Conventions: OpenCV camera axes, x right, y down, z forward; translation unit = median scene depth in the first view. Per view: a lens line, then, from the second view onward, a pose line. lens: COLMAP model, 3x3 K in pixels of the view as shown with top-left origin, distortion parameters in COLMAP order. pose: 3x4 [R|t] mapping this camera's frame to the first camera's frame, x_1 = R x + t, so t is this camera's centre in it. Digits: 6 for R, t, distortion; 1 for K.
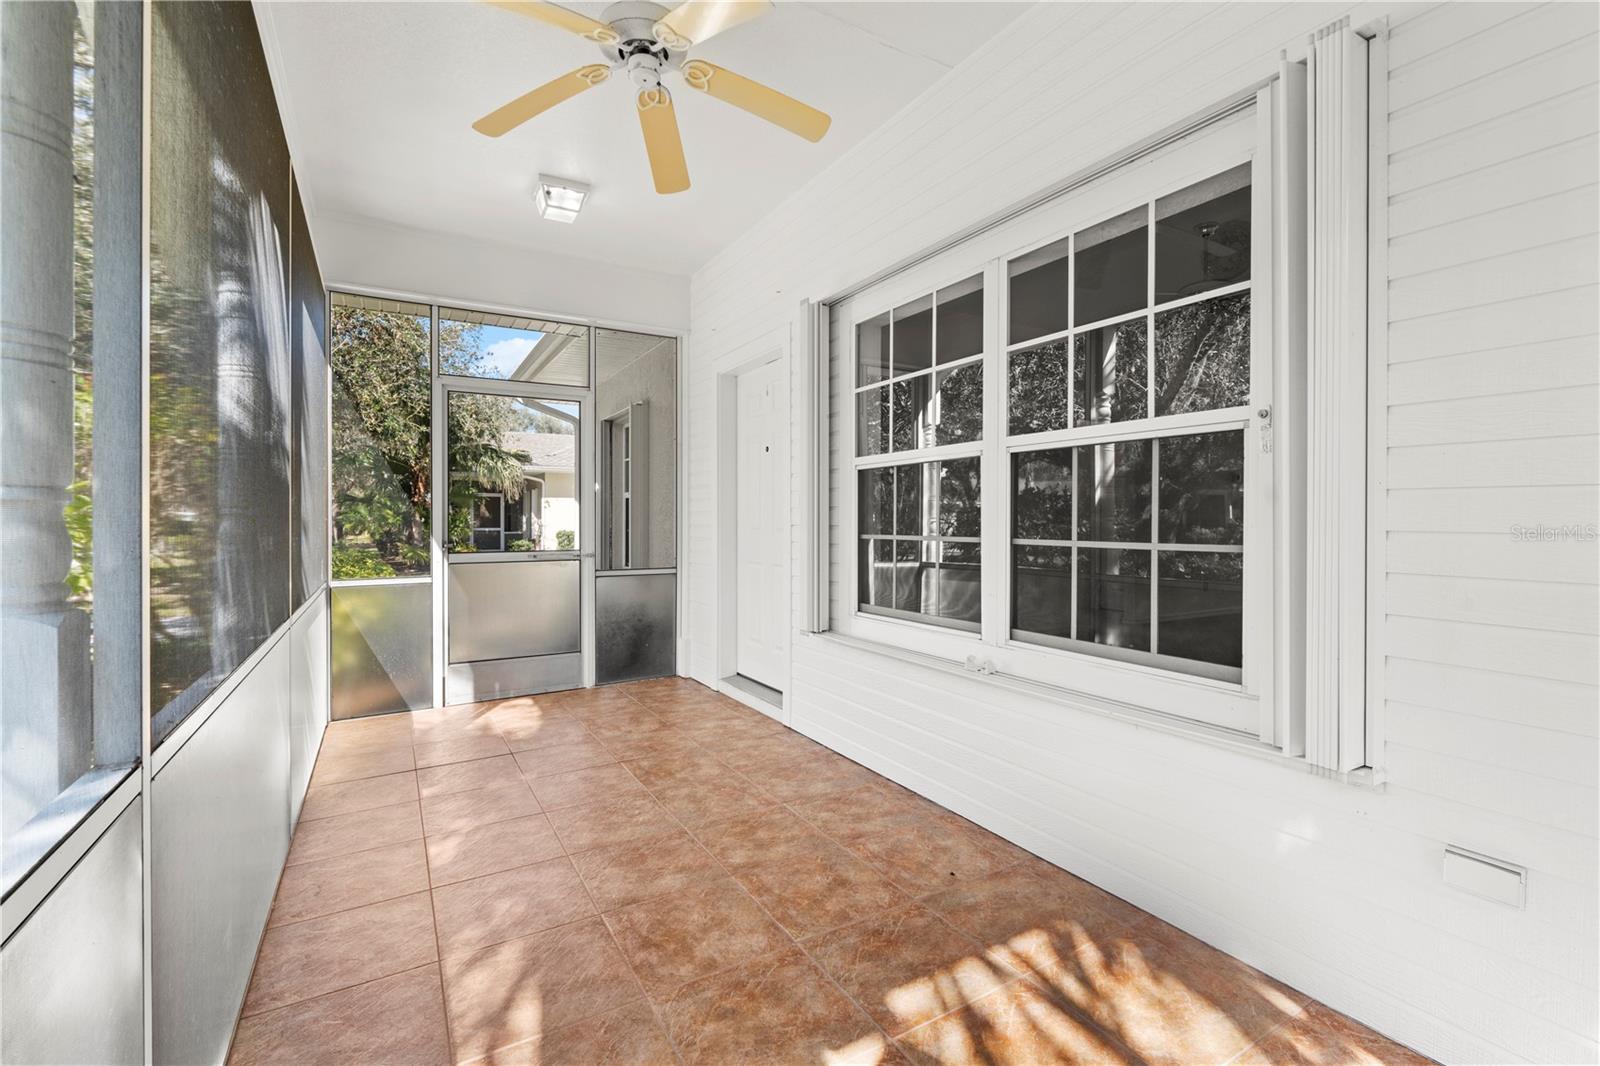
lens RADIAL K [[704.9, 0, 797.3], [0, 704.9, 526.0], [0, 0, 1]] dist [-0.002000, -0.001301]
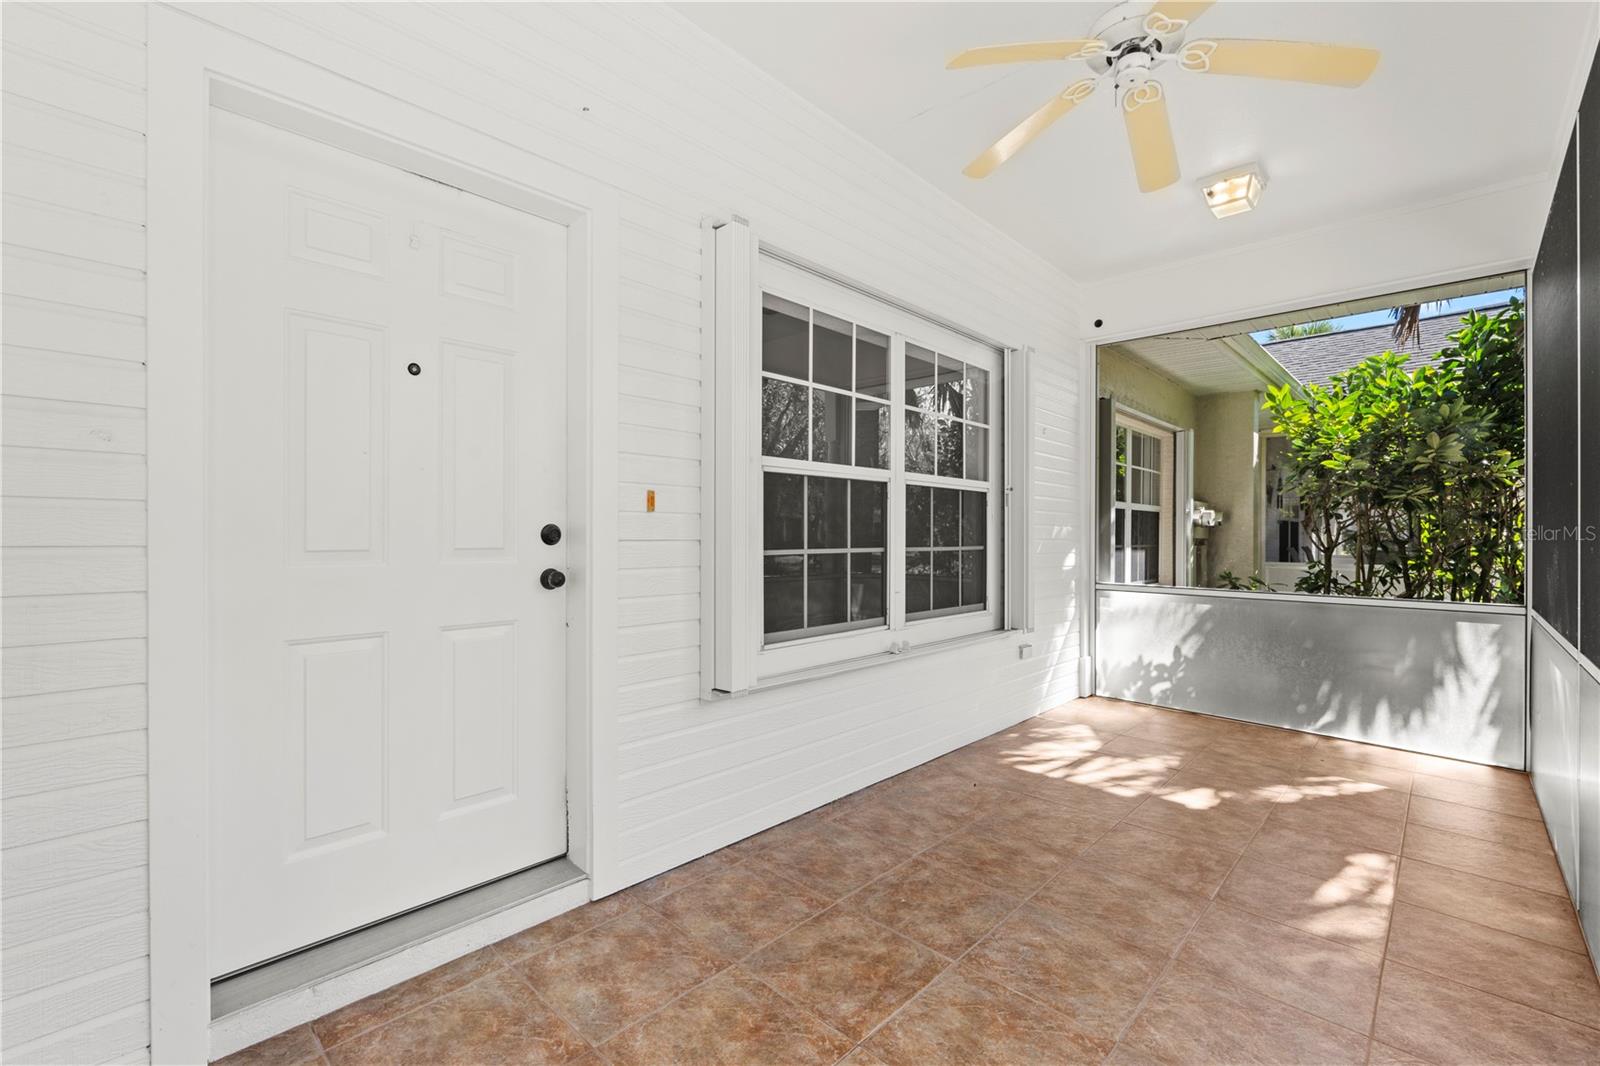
lens RADIAL K [[704.9, 0, 791.6], [0, 704.9, 538.1], [0, 0, 1]] dist [-0.002000, -0.001301]
pose [[-0.279871, -0.007919, 0.960005, -0.859338], [0.003198, 0.999953, 0.009181, -0.012194], [-0.960032, 0.005640, -0.279832, 1.458230]]
